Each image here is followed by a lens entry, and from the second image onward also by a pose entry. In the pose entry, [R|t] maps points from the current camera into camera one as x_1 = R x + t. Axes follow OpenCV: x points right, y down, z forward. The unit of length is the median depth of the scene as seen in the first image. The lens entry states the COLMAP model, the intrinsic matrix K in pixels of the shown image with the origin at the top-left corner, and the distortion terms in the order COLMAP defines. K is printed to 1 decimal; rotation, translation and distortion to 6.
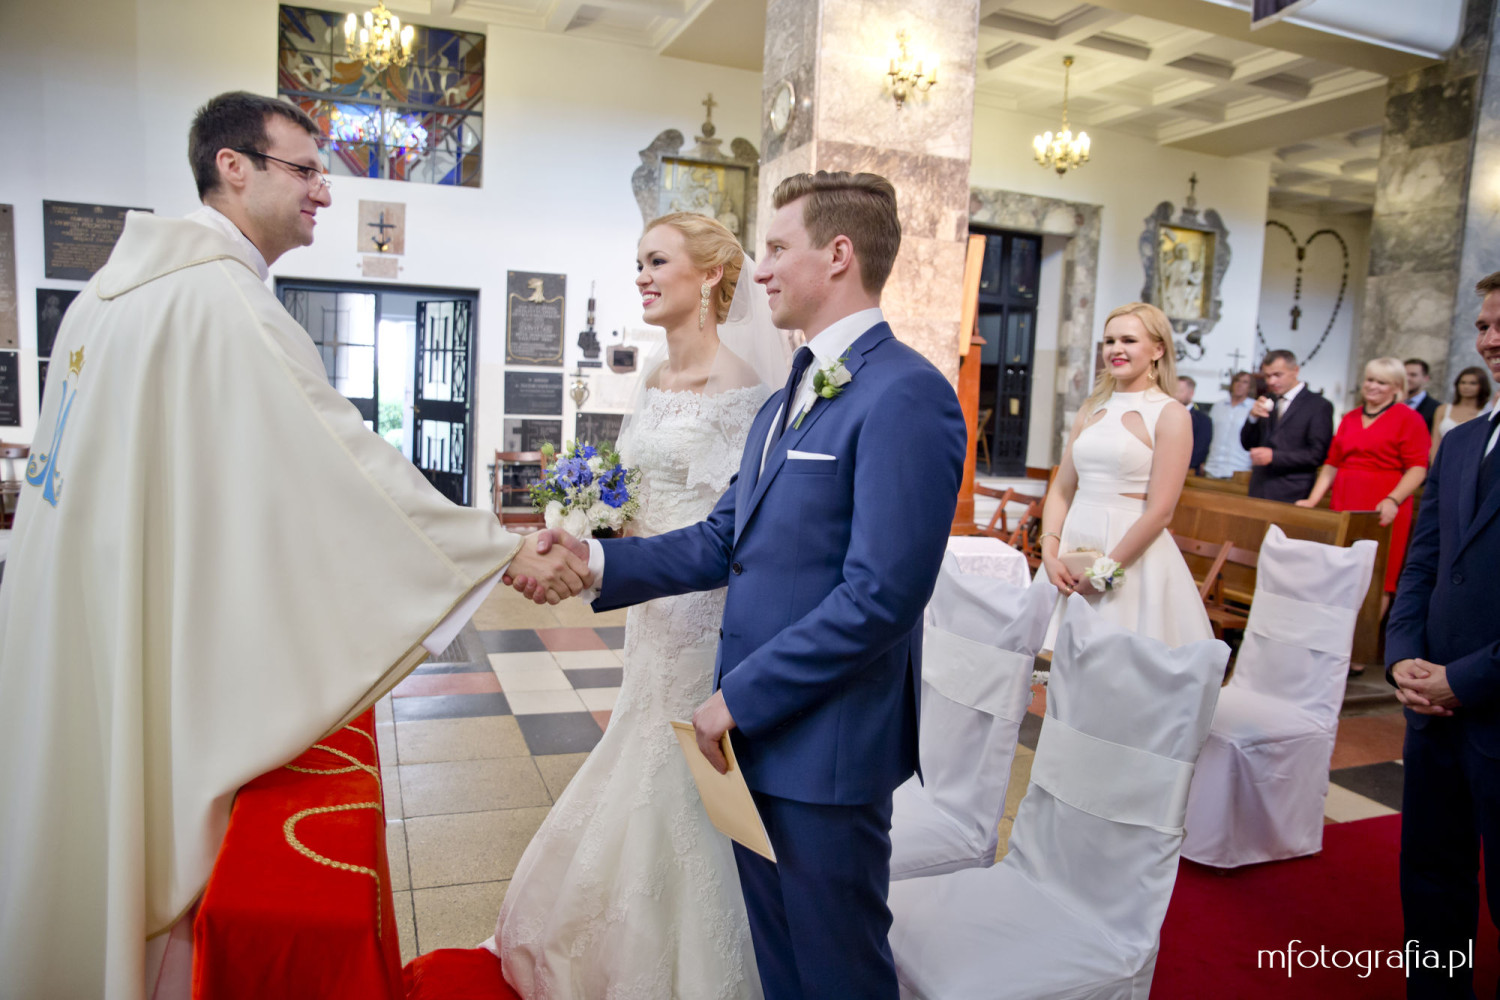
lens RADIAL K [[1025.0, 0, 748.1], [0, 1025.0, 492.9], [0, 0, 1]] dist [-0.123151, 0.084621]
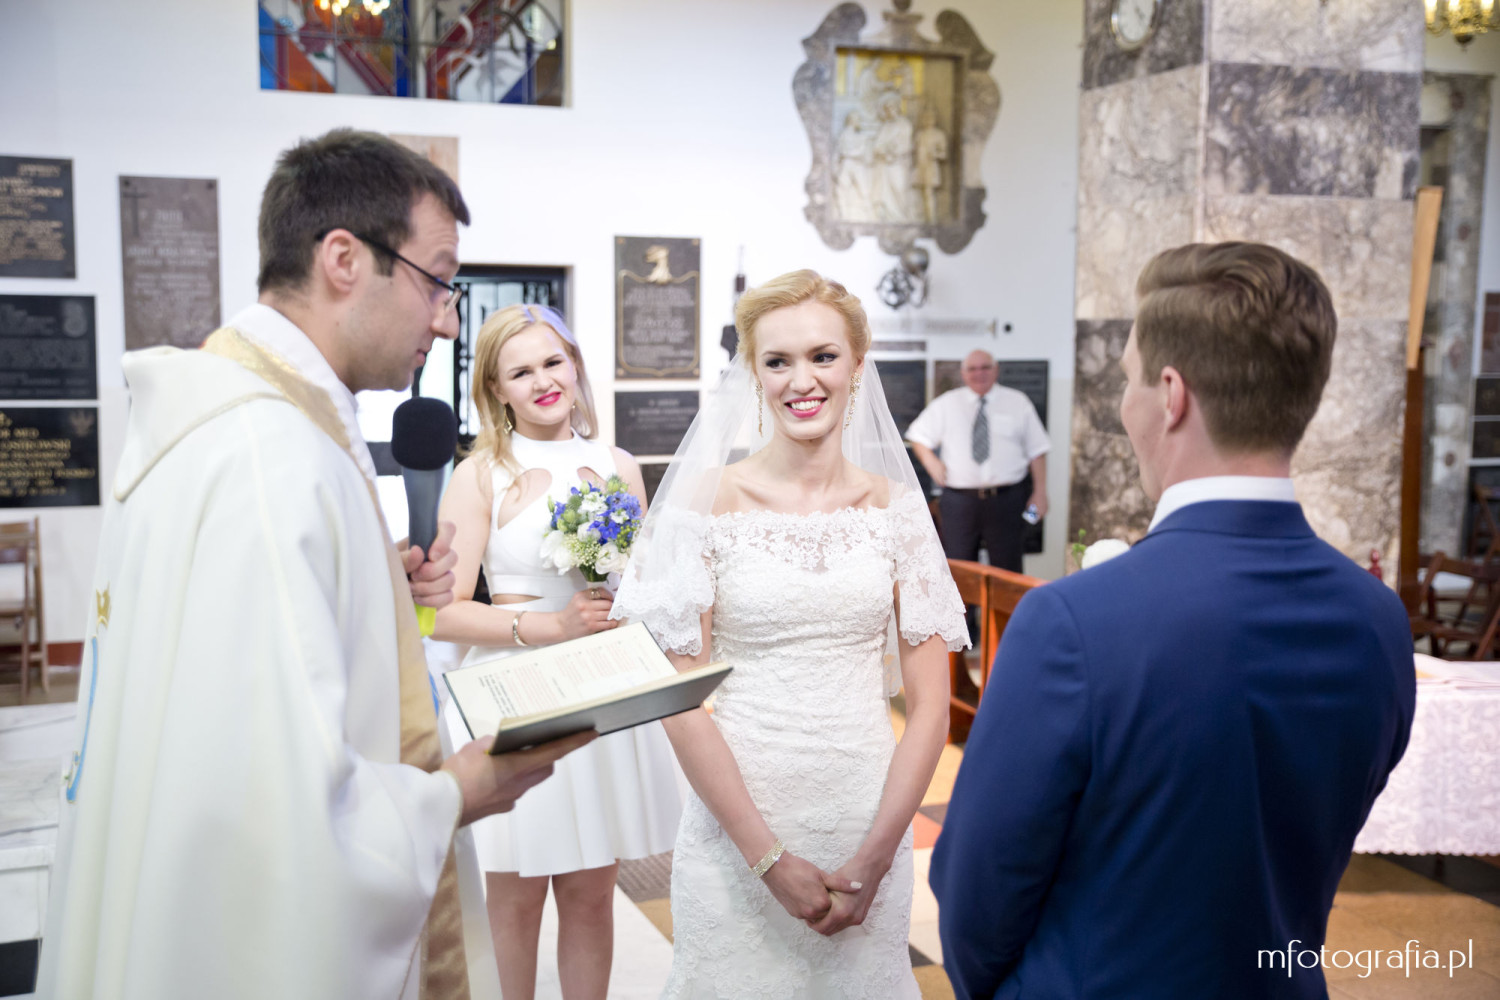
lens RADIAL K [[1677.1, 0, 746.6], [0, 1677.1, 493.9], [0, 0, 1]] dist [0.059350, 0.000000]
pose [[0.999039, -0.039467, 0.019067, -0.175881], [0.039503, 0.999218, -0.001525, -0.048951], [-0.018992, 0.002277, 0.999817, -0.071868]]
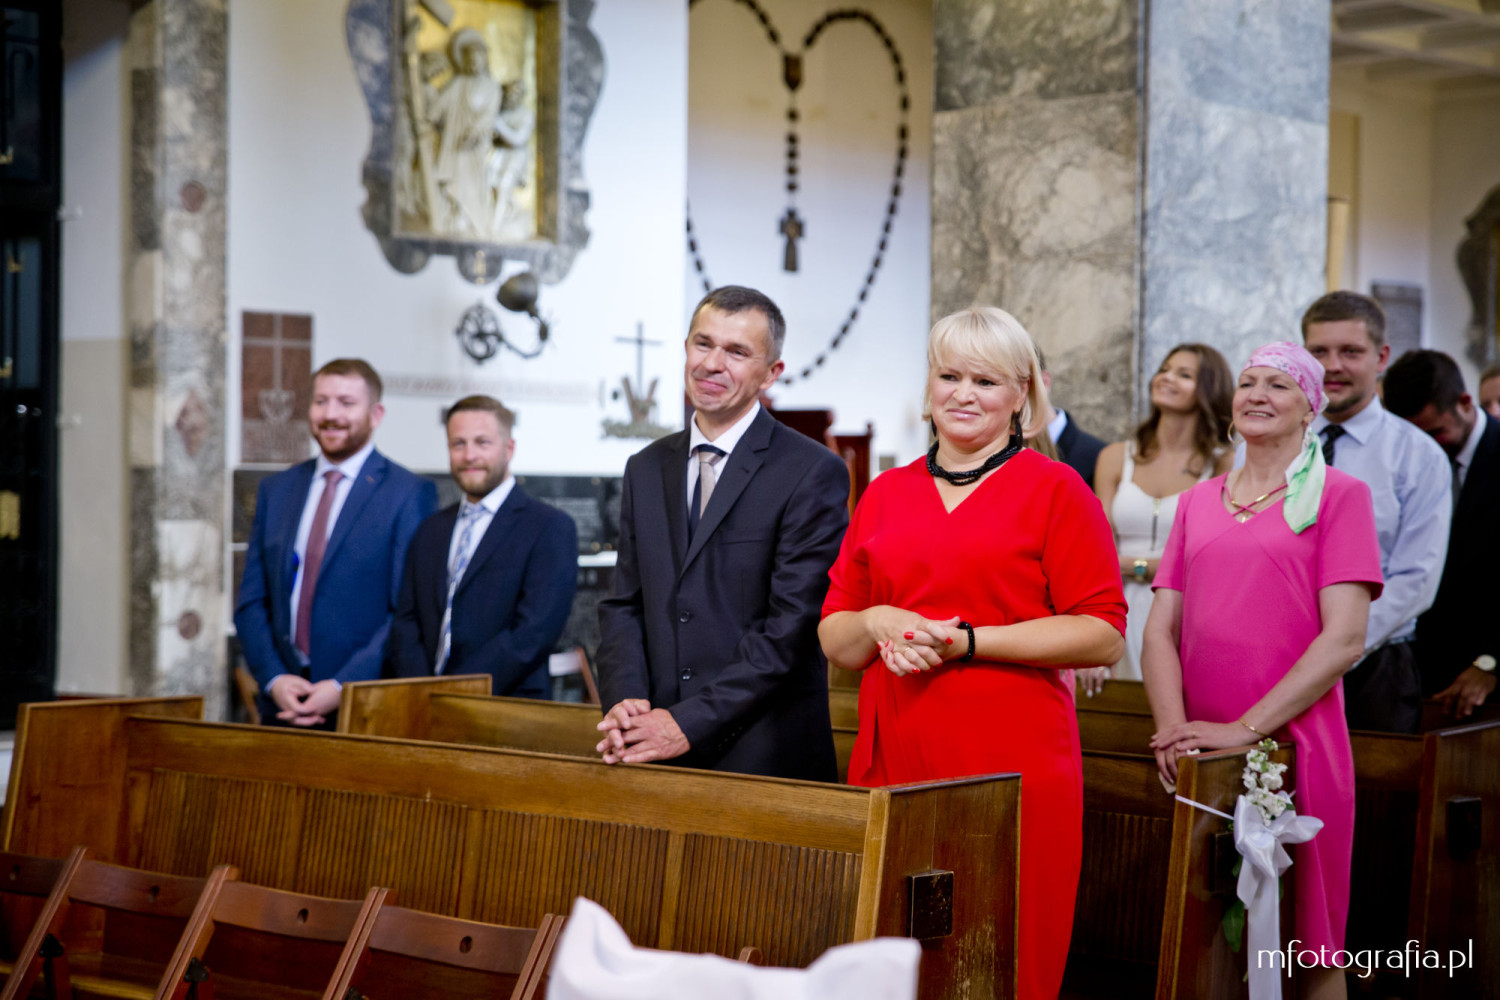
lens RADIAL K [[2792.6, 0, 747.0], [0, 2792.6, 475.9], [0, 0, 1]] dist [0.280733, 0.000000]
pose [[0.892634, -0.040818, 0.448931, 0.084910], [0.085046, 0.993257, -0.078792, -0.007125], [-0.442687, 0.108512, 0.890086, 0.106105]]
